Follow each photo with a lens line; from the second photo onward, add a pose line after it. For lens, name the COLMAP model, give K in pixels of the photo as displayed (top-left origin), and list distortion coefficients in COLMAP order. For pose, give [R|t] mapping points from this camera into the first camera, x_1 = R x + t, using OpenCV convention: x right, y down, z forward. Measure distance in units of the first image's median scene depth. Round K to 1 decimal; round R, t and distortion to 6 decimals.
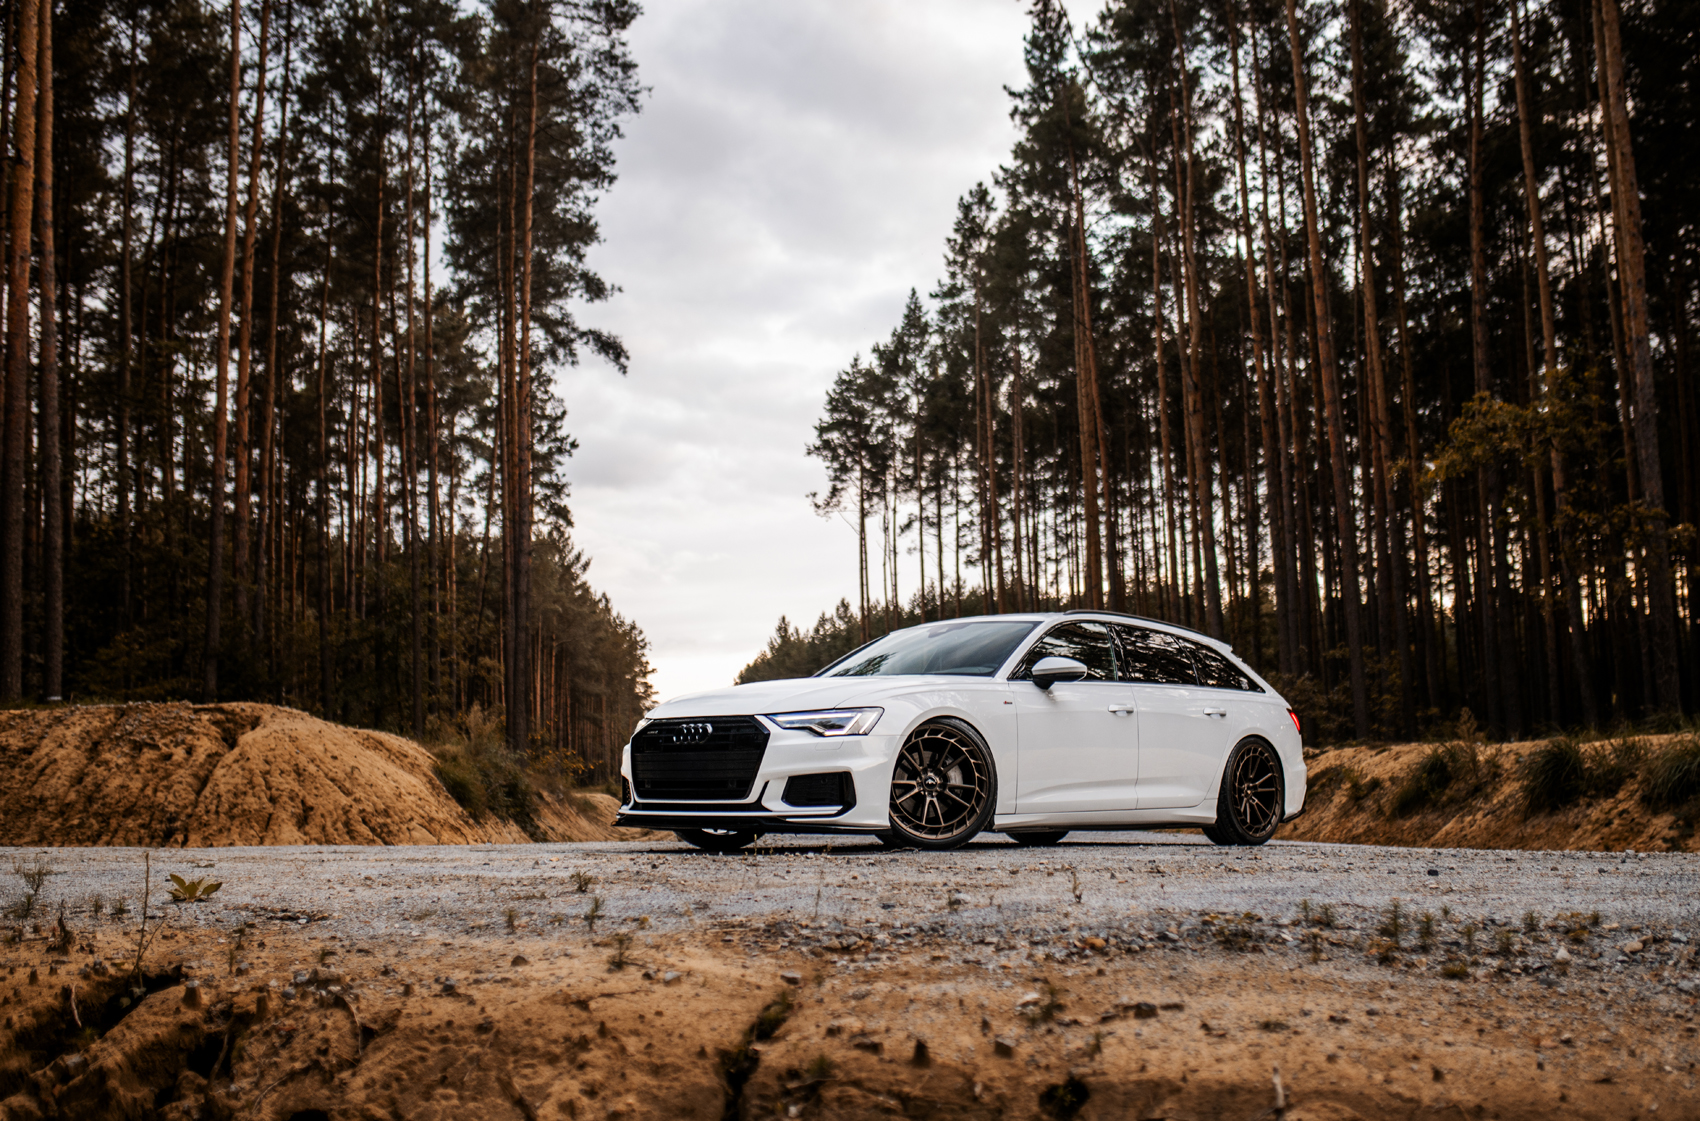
lens RADIAL K [[1649.1, 0, 850.0], [0, 1649.1, 560.5], [0, 0, 1]] dist [-0.037016, 0.026479]
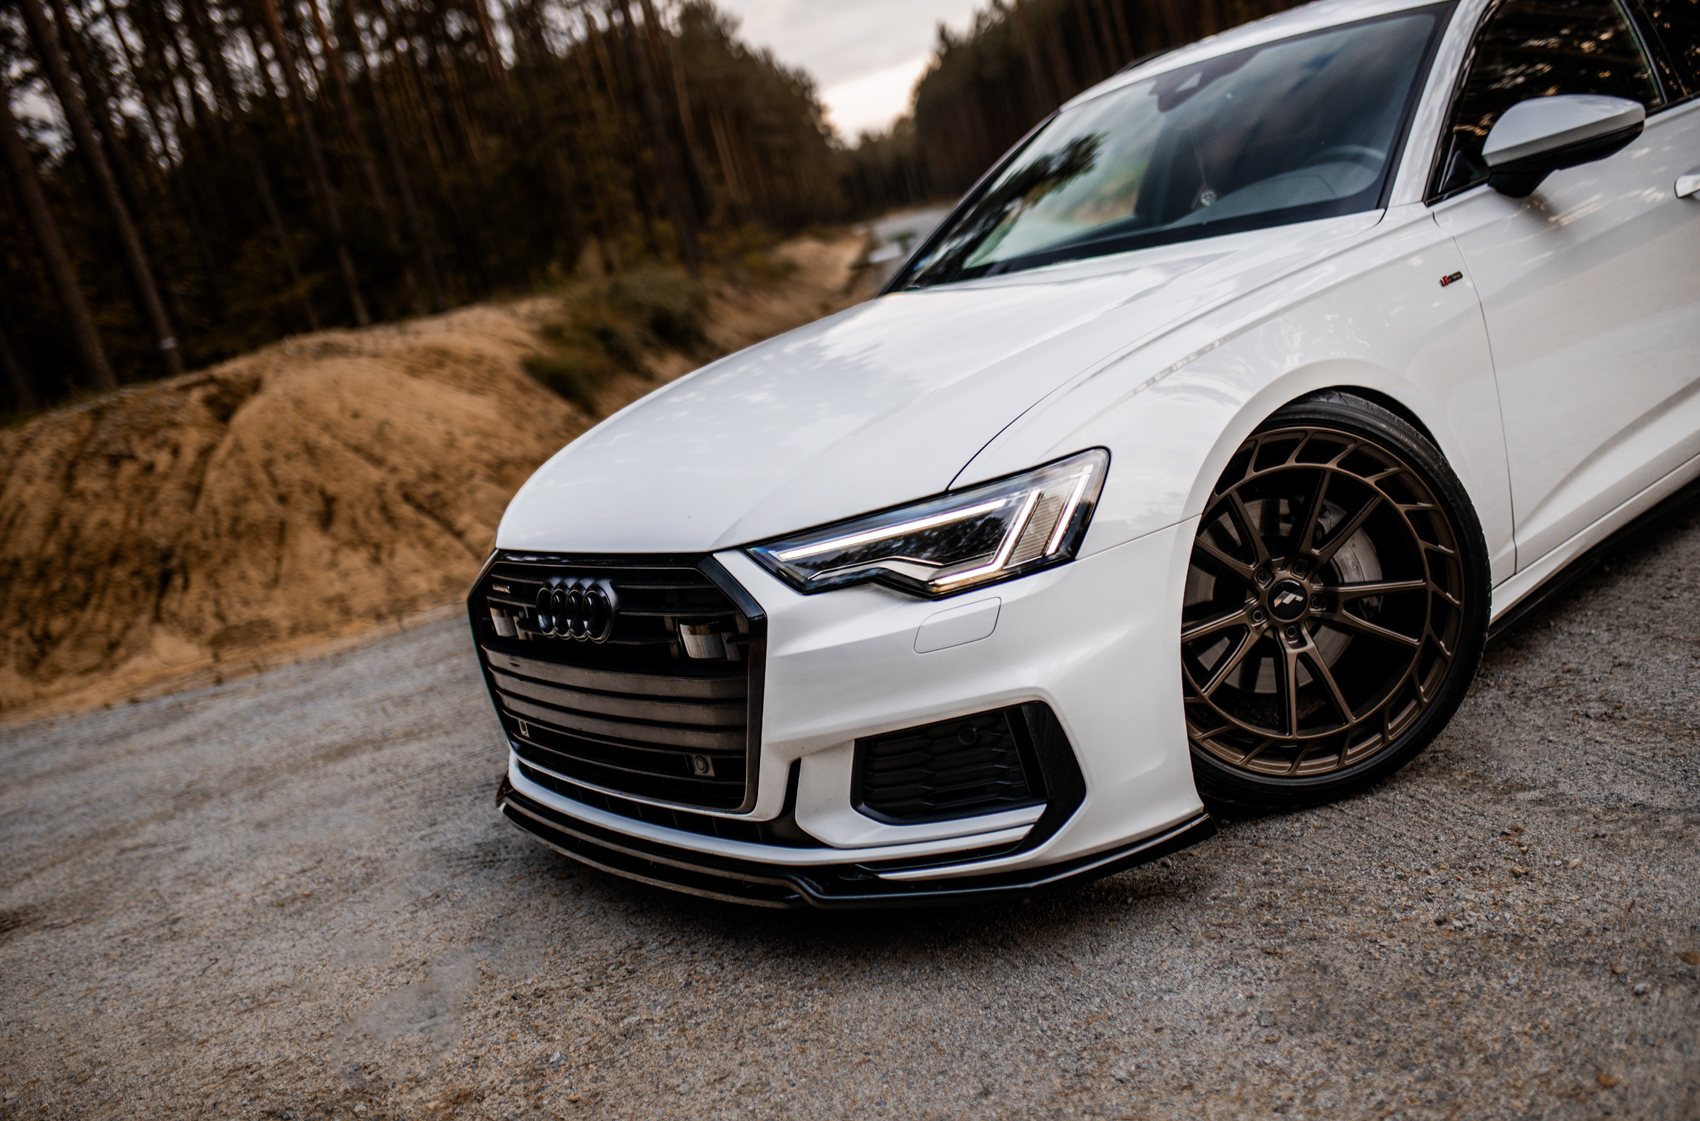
lens RADIAL K [[1649.1, 0, 850.0], [0, 1649.1, 560.5], [0, 0, 1]] dist [-0.037016, 0.026479]
pose [[0.963648, -0.212859, -0.161475, 0.015065], [0.255135, 0.912528, 0.319686, -0.001065], [0.079302, -0.349263, 0.933663, 0.539124]]
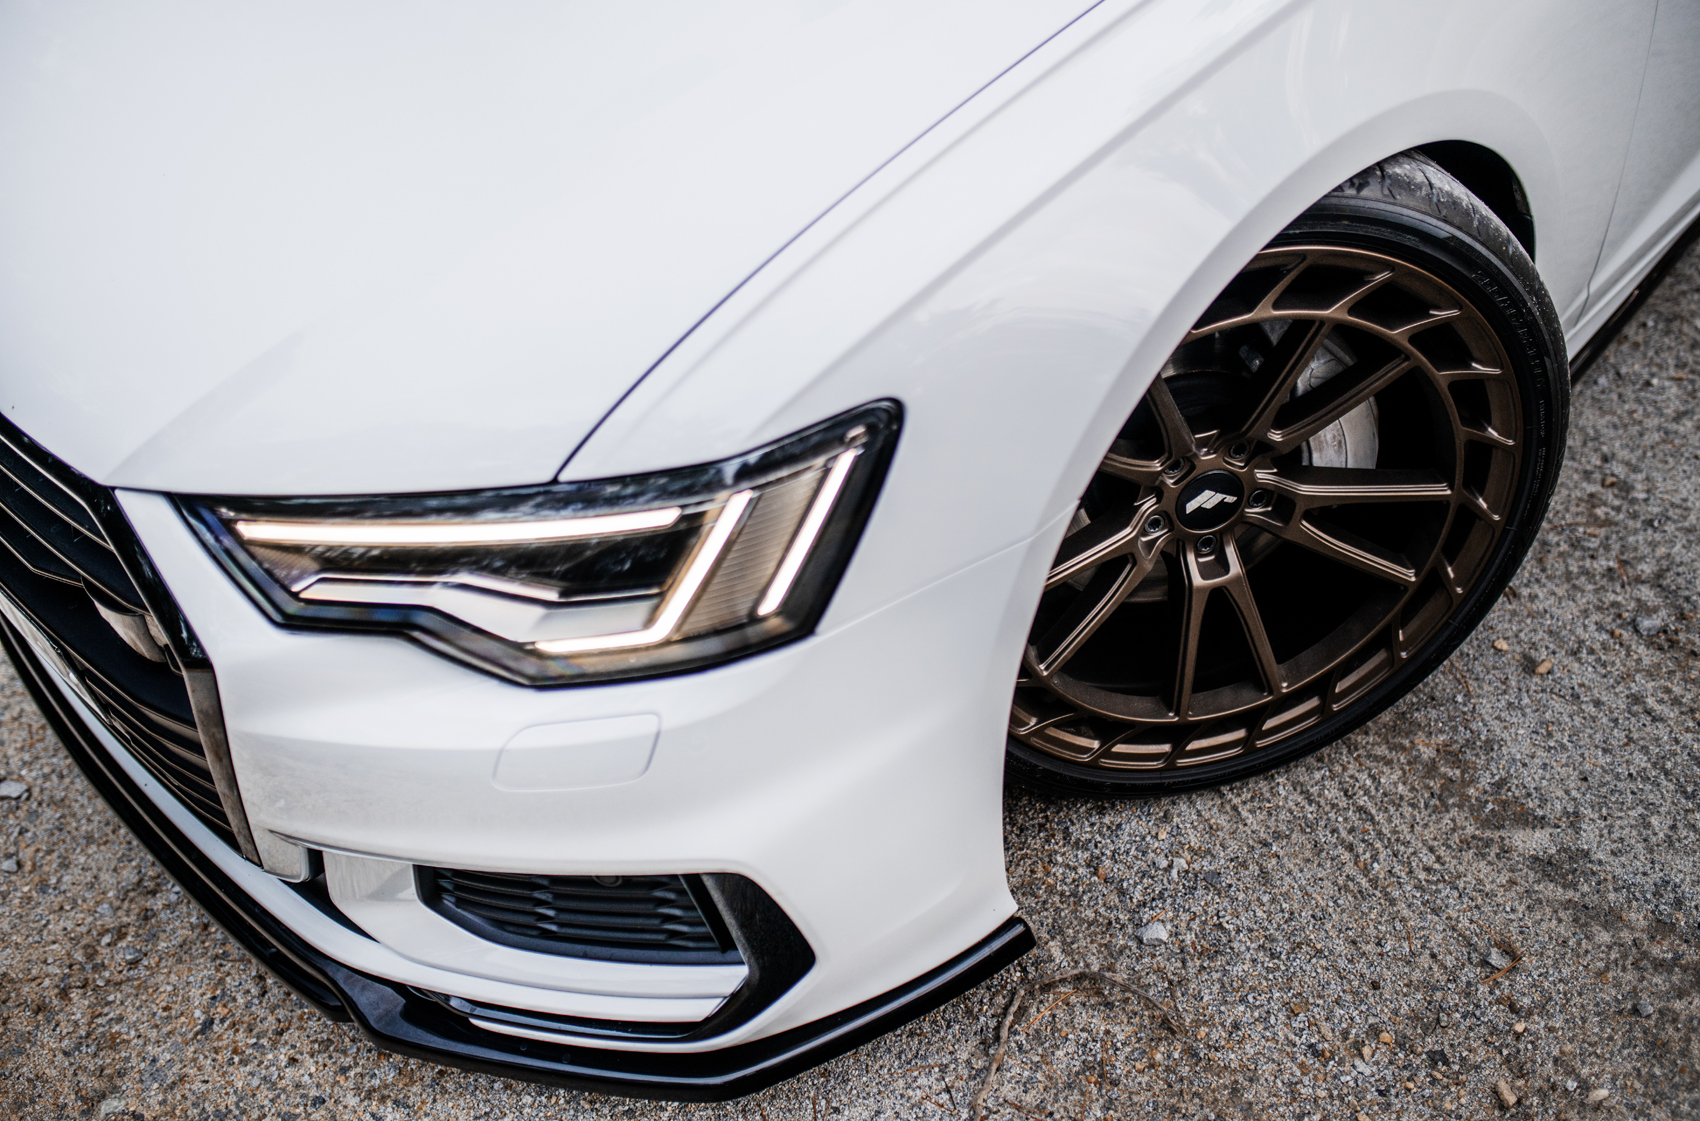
lens RADIAL K [[1649.1, 0, 850.0], [0, 1649.1, 560.5], [0, 0, 1]] dist [-0.037016, 0.026479]
pose [[0.985043, -0.089982, -0.146946, 0.027830], [0.170789, 0.622811, 0.763503, -0.009902], [0.022818, -0.777180, 0.628864, 0.687514]]
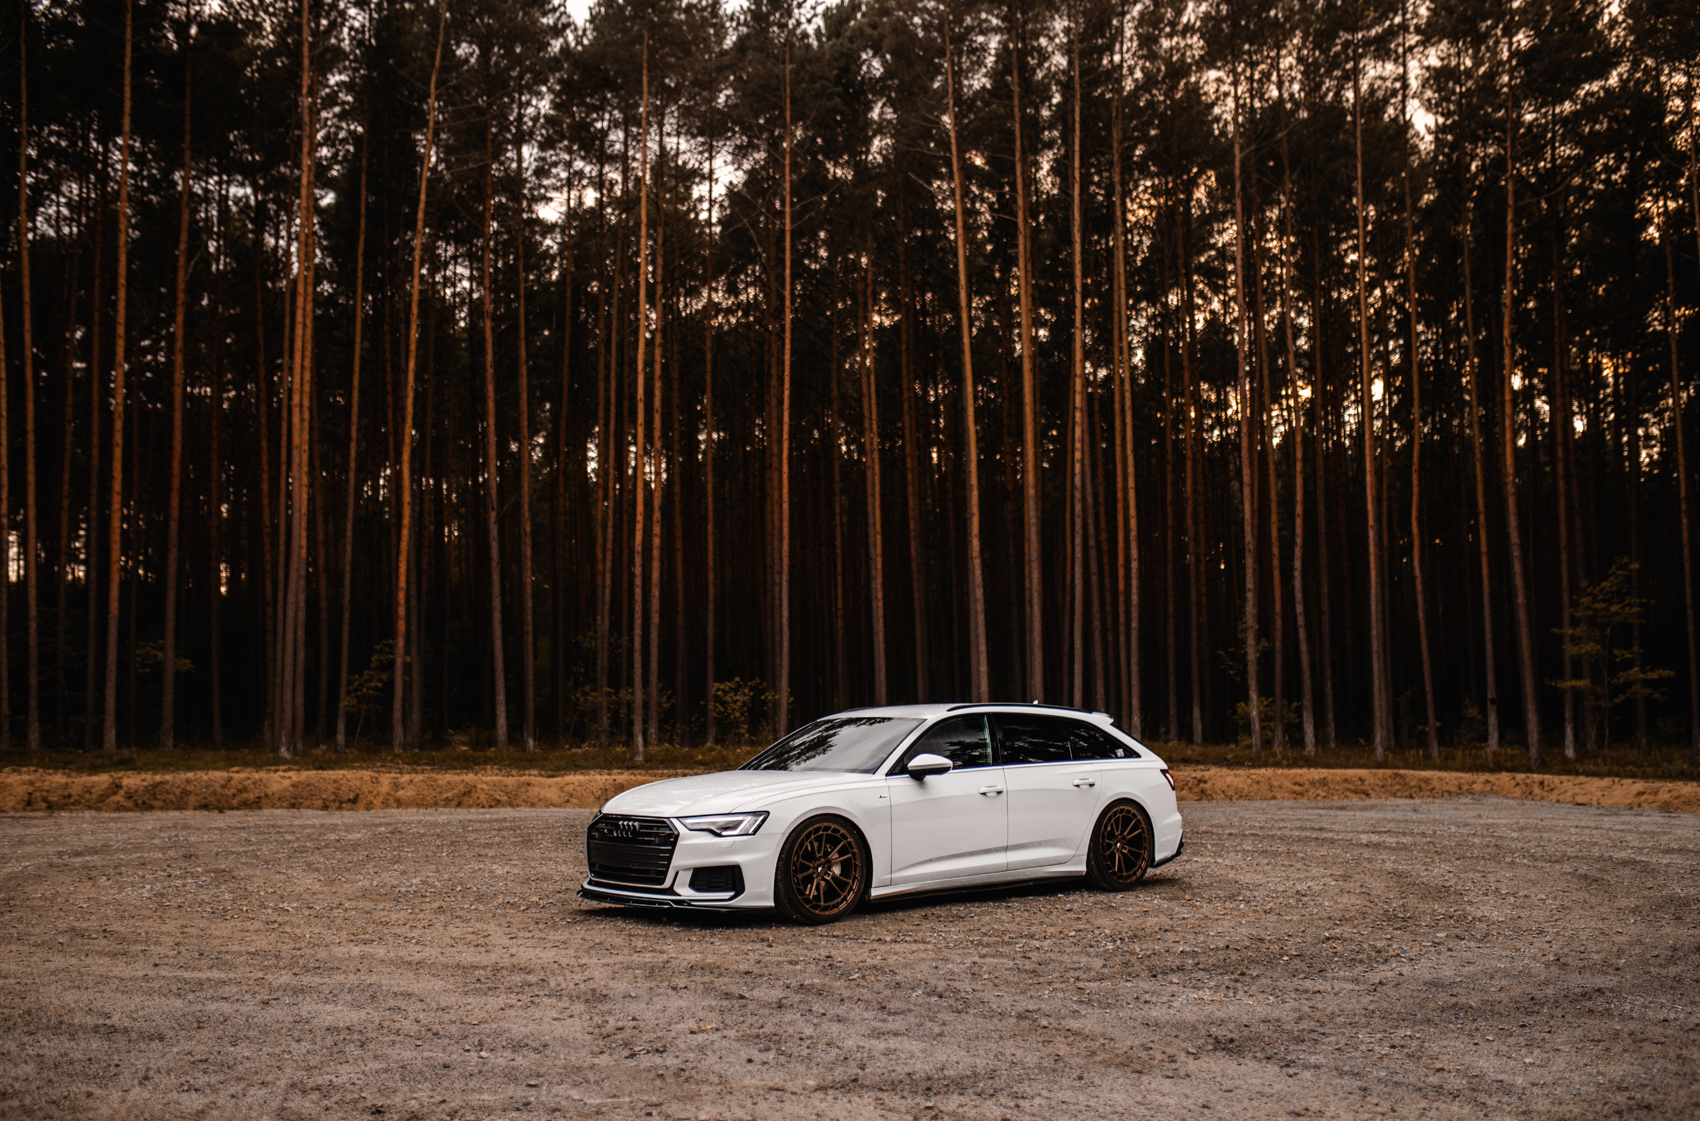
lens RADIAL K [[1649.1, 0, 850.0], [0, 1649.1, 560.5], [0, 0, 1]] dist [-0.037016, 0.026479]
pose [[0.997246, -0.022933, -0.070533, 0.134839], [0.025414, 0.999082, 0.034486, -0.111594], [0.069677, -0.036184, 0.996913, -0.192118]]
